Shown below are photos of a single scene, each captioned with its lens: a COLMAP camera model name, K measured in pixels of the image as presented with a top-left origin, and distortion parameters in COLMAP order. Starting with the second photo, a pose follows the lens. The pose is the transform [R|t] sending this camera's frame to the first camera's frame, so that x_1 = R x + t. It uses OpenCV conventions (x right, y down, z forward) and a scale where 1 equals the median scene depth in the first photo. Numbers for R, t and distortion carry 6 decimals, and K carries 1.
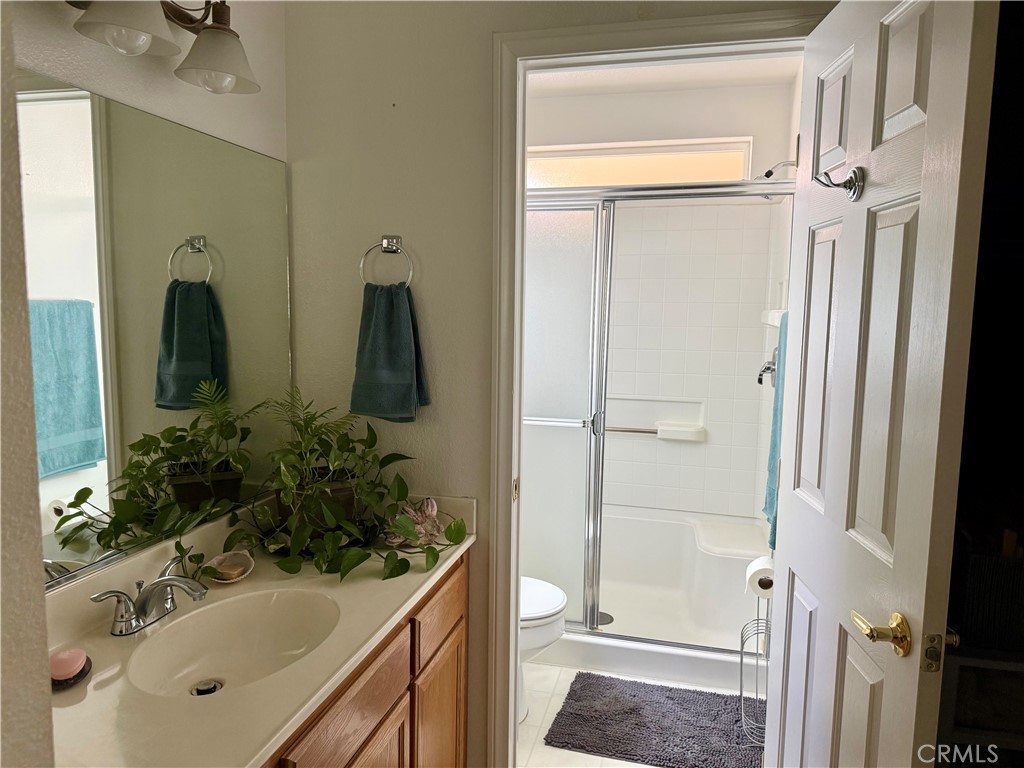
lens RADIAL K [[714.9, 0, 517.5], [0, 714.9, 382.3], [0, 0, 1]] dist [0.161313, -0.273335]
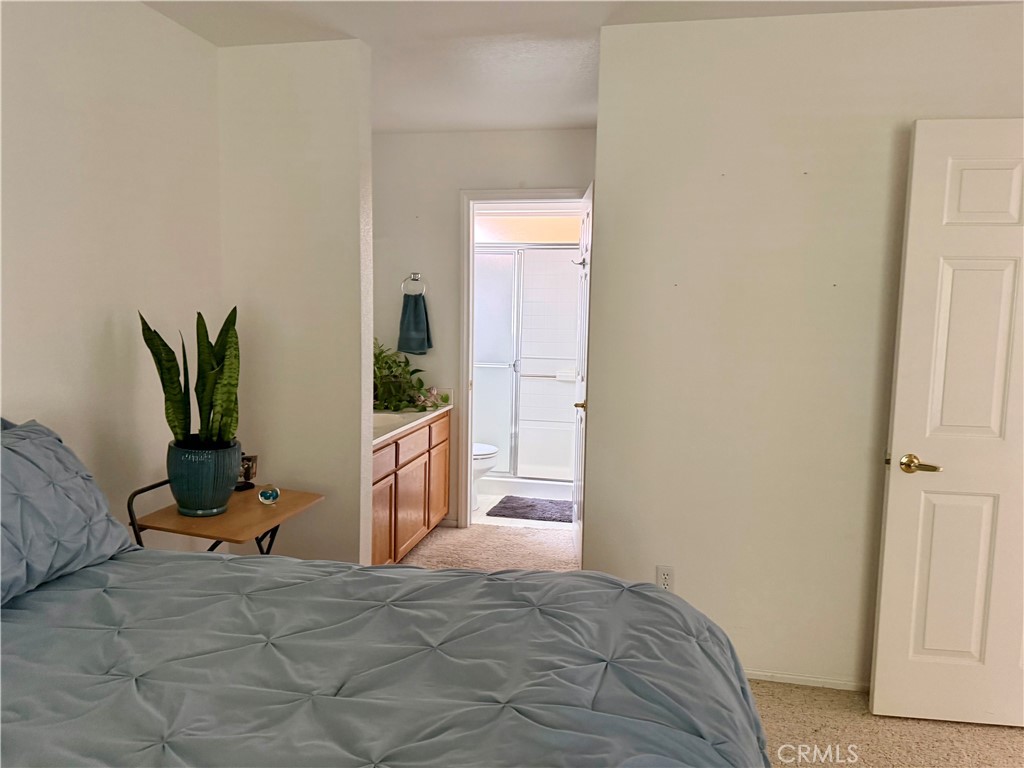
lens RADIAL K [[714.9, 0, 517.5], [0, 714.9, 382.3], [0, 0, 1]] dist [0.161313, -0.273335]
pose [[0.997762, -0.004403, 0.066723, -0.005441], [0.005366, 0.999884, -0.014261, 0.175320], [-0.066652, 0.014587, 0.997670, -1.282515]]
